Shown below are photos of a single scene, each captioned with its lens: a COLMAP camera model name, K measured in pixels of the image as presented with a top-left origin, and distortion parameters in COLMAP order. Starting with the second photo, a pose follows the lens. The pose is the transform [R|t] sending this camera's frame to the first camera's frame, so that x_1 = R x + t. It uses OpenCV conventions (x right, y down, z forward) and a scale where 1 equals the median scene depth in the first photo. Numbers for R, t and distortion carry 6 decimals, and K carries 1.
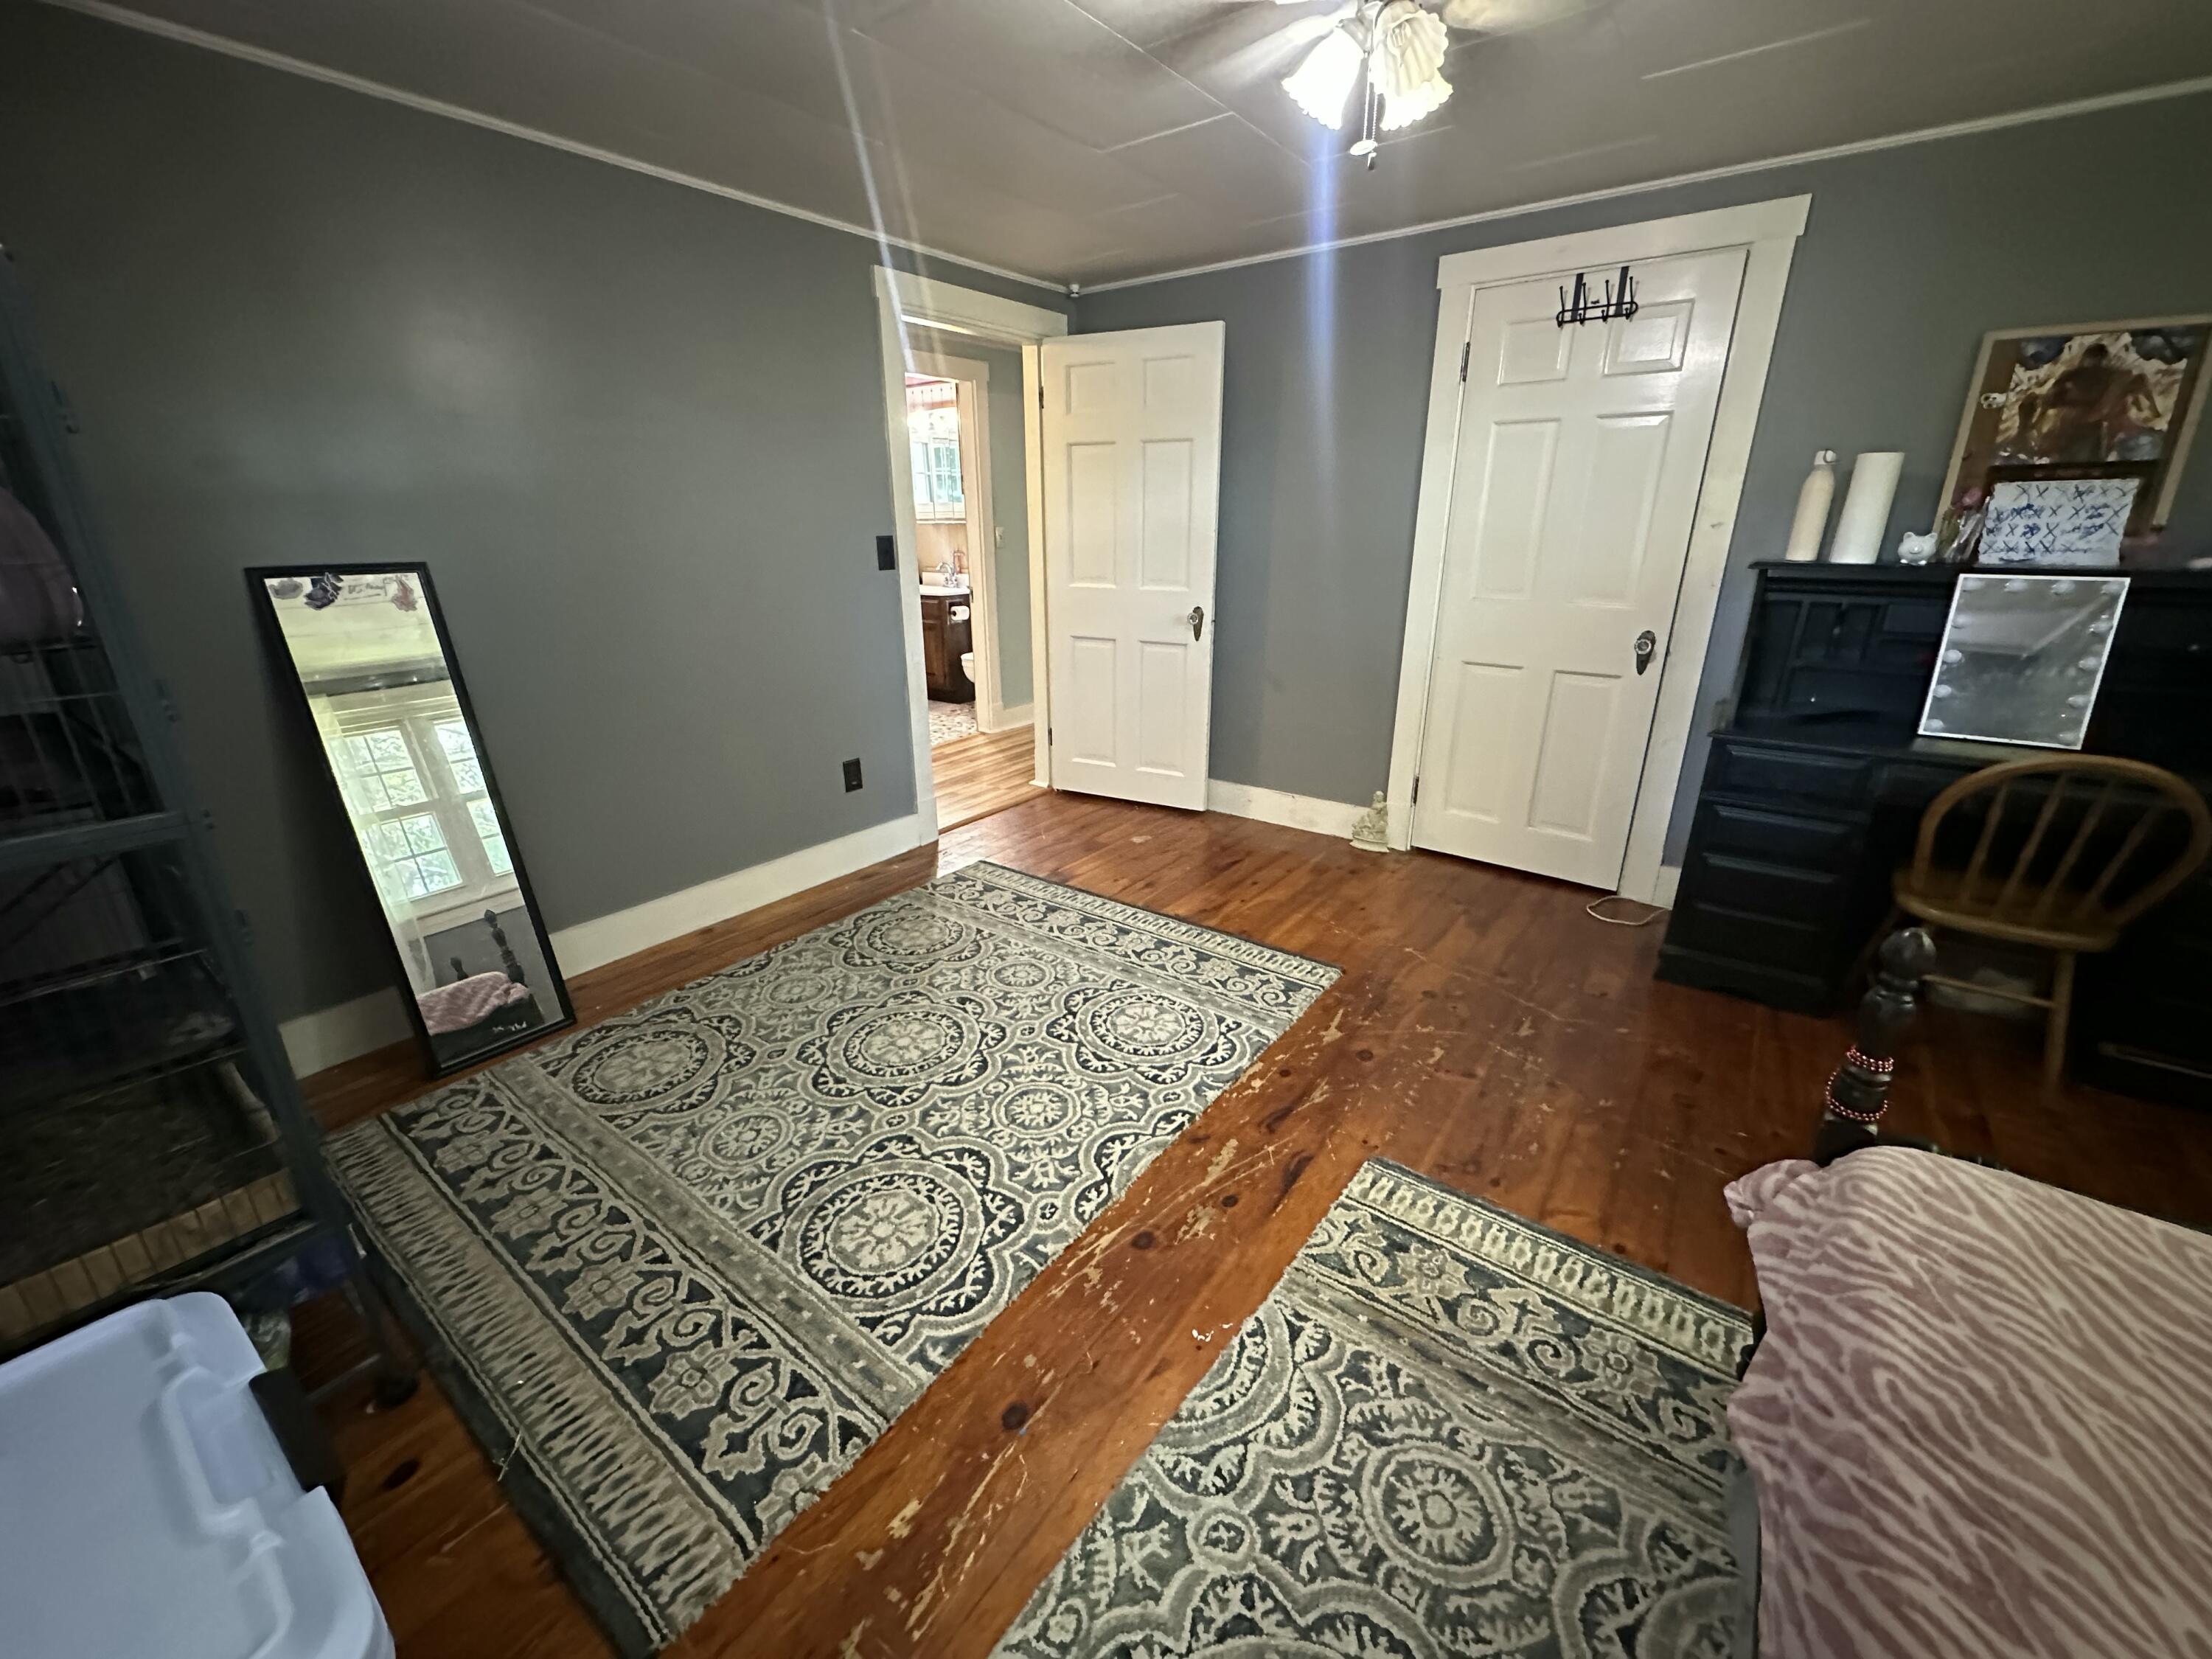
lens RADIAL K [[879.9, 0, 1106.0], [0, 879.9, 829.5], [0, 0, 1]] dist [-0.000569, -0.000206]
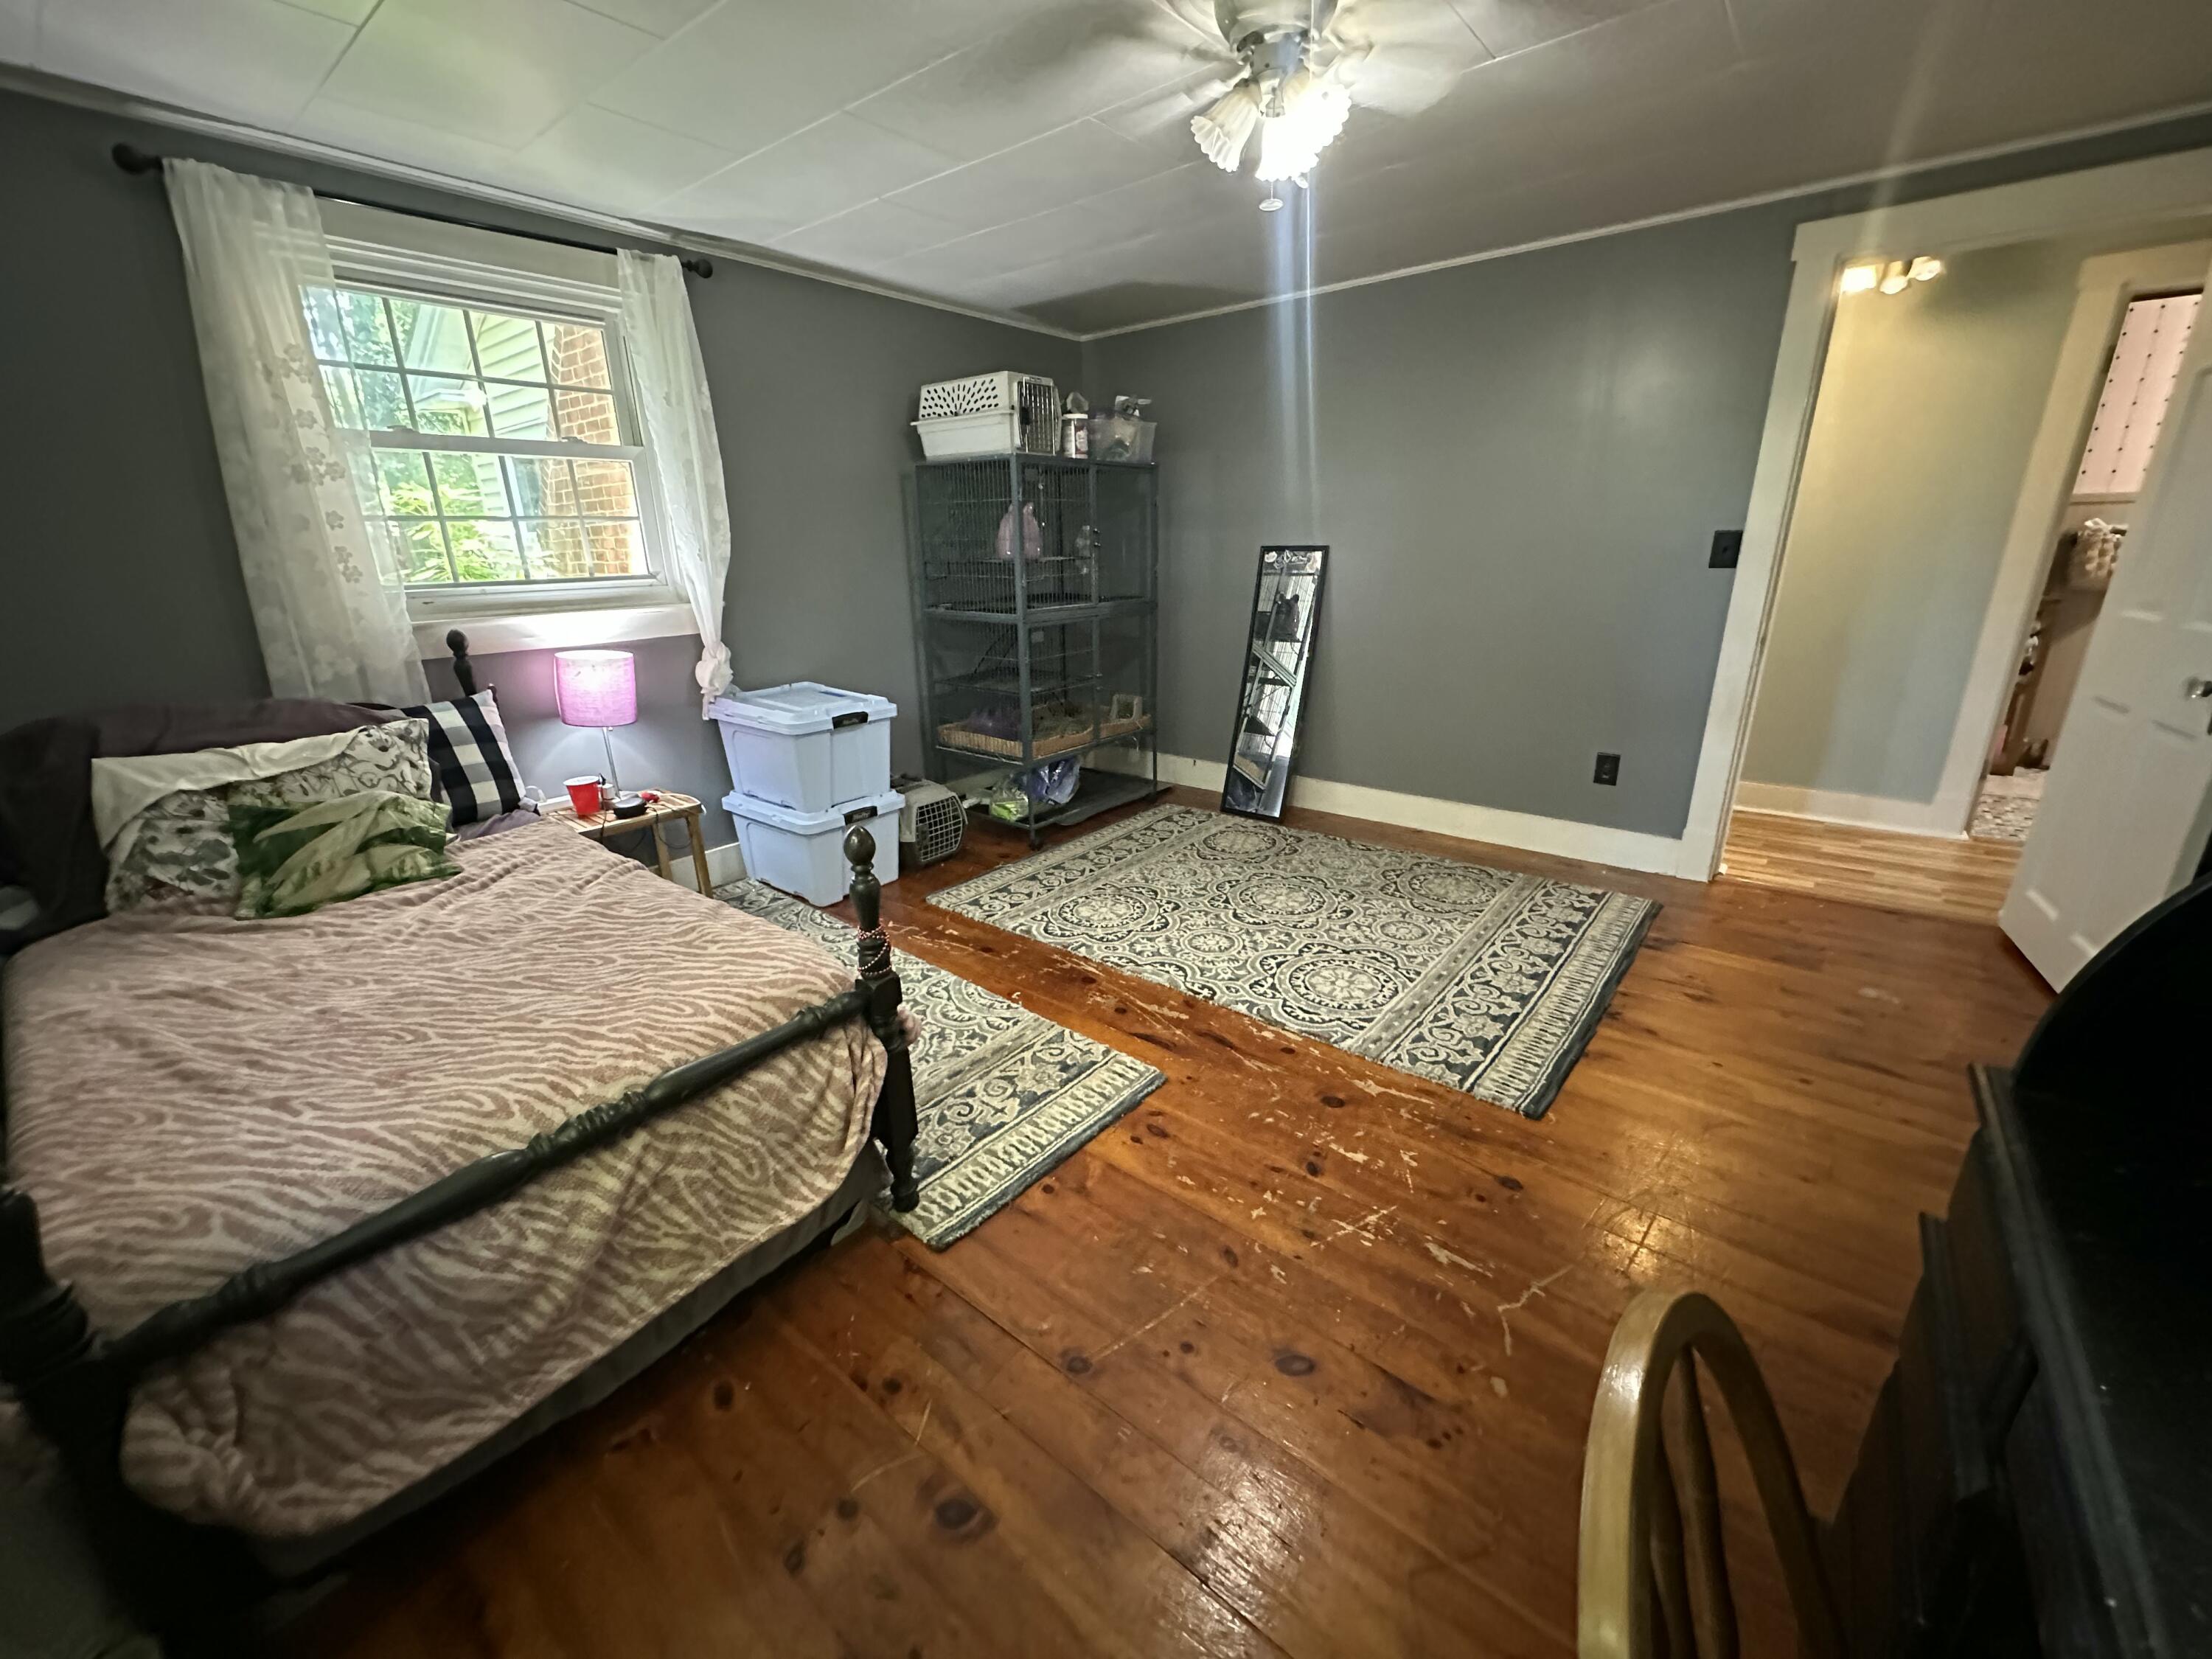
lens RADIAL K [[879.9, 0, 1106.0], [0, 879.9, 829.5], [0, 0, 1]] dist [-0.000569, -0.000206]
pose [[-0.044795, 0.320299, -0.946257, 1.110782], [-0.314813, 0.894420, 0.317656, -0.217400], [0.948096, 0.312123, 0.060769, 0.653741]]
